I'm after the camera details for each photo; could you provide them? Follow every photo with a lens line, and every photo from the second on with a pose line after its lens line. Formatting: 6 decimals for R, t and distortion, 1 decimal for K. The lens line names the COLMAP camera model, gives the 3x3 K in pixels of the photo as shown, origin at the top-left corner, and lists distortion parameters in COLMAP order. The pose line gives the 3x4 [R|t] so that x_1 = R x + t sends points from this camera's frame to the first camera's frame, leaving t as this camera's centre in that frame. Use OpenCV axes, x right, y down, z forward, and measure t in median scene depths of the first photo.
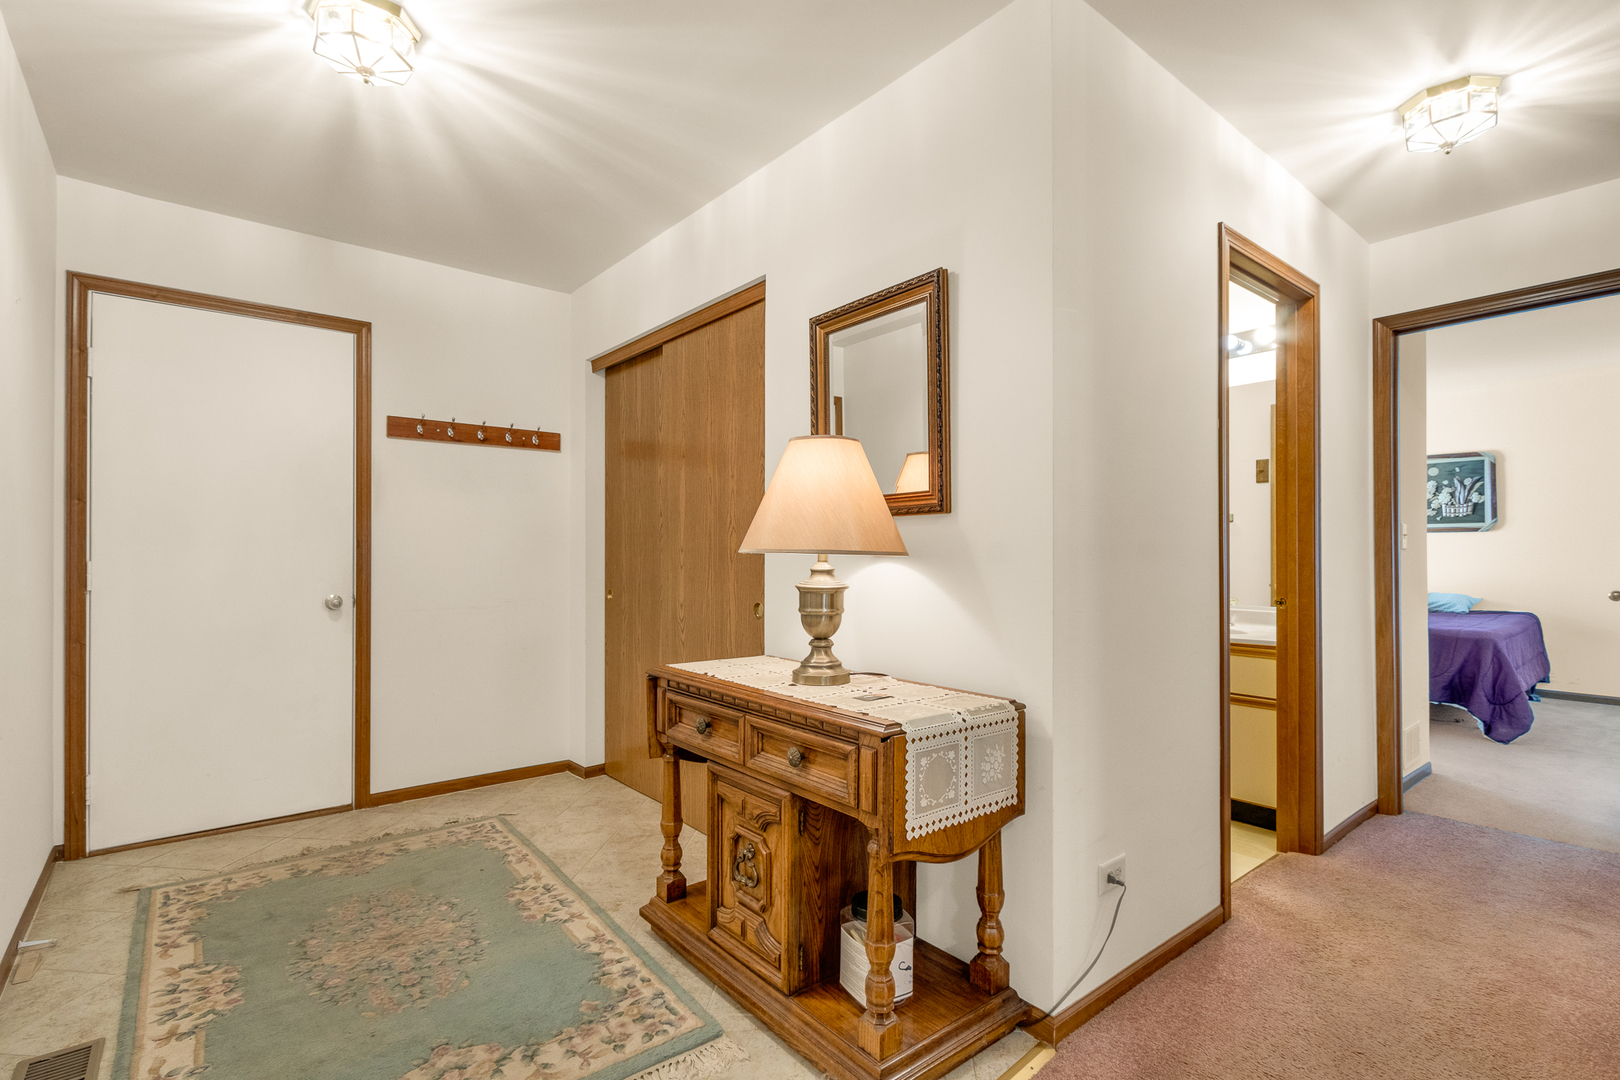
lens RADIAL K [[756.7, 0, 808.7], [0, 756.7, 547.3], [0, 0, 1]] dist [0.000609, 0.000043]
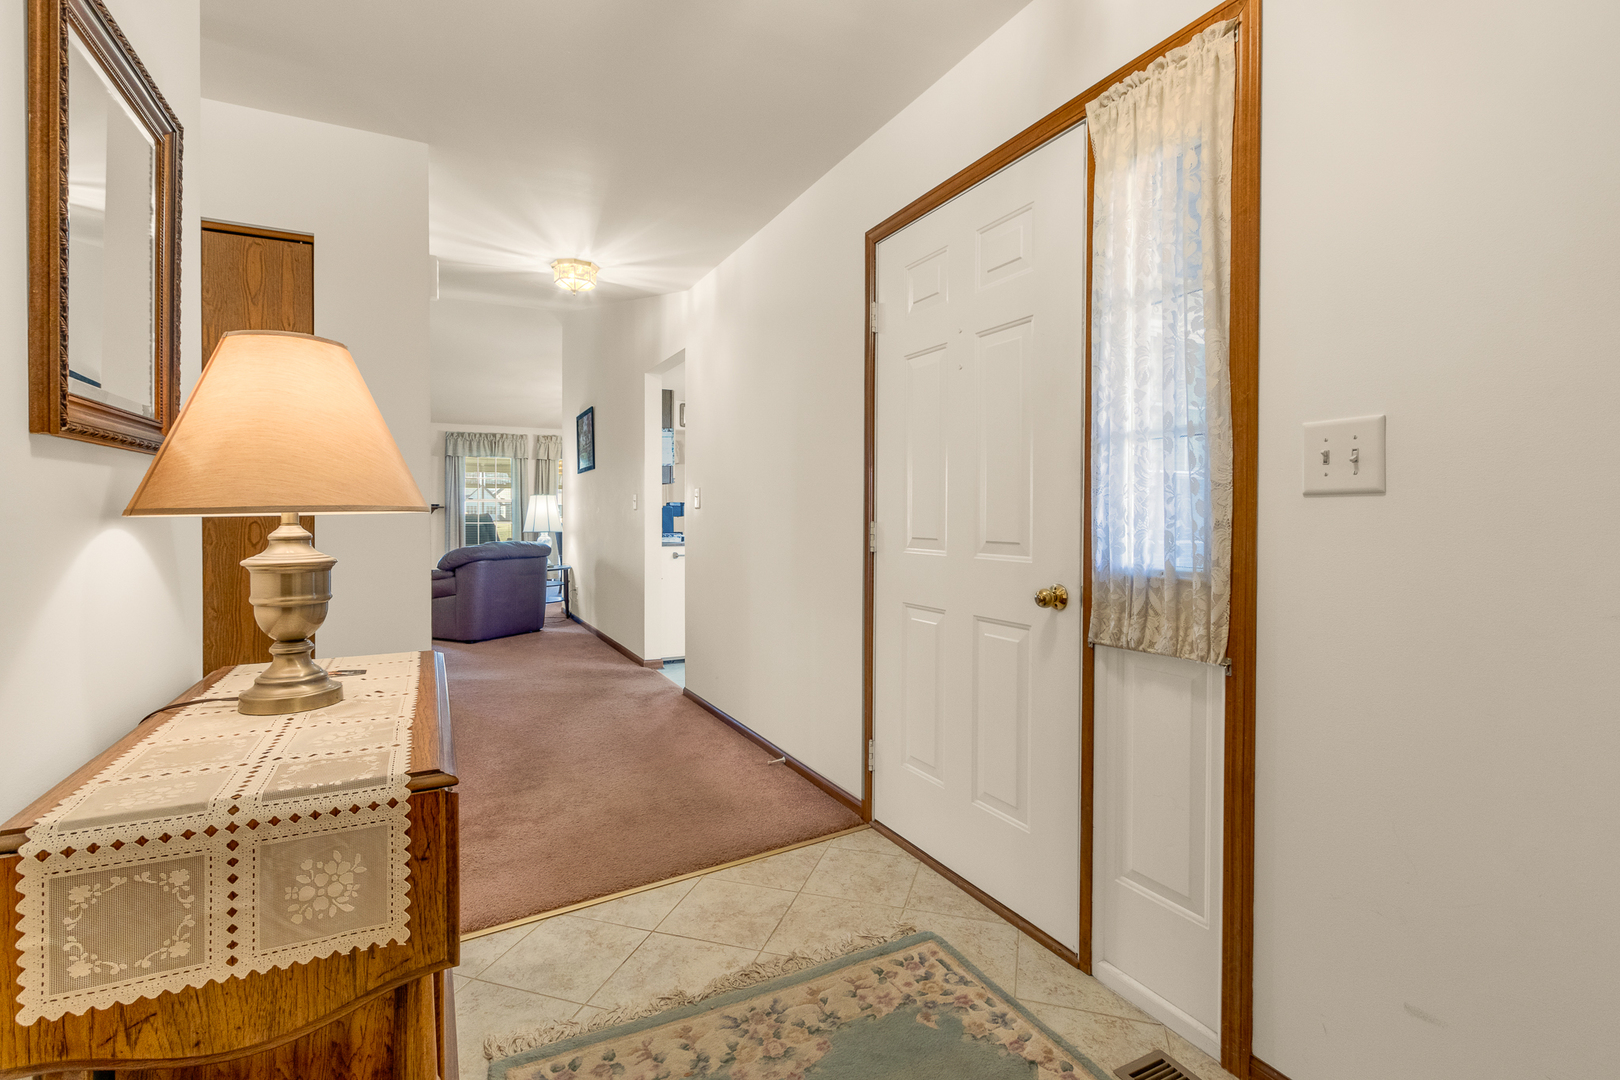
lens RADIAL K [[756.7, 0, 812.6], [0, 756.7, 528.0], [0, 0, 1]] dist [0.000609, 0.000043]
pose [[0.977341, -0.005352, -0.211604, 0.733489], [0.009616, 0.999771, 0.019129, 0.018795], [0.211453, -0.020731, 0.977168, 0.562999]]
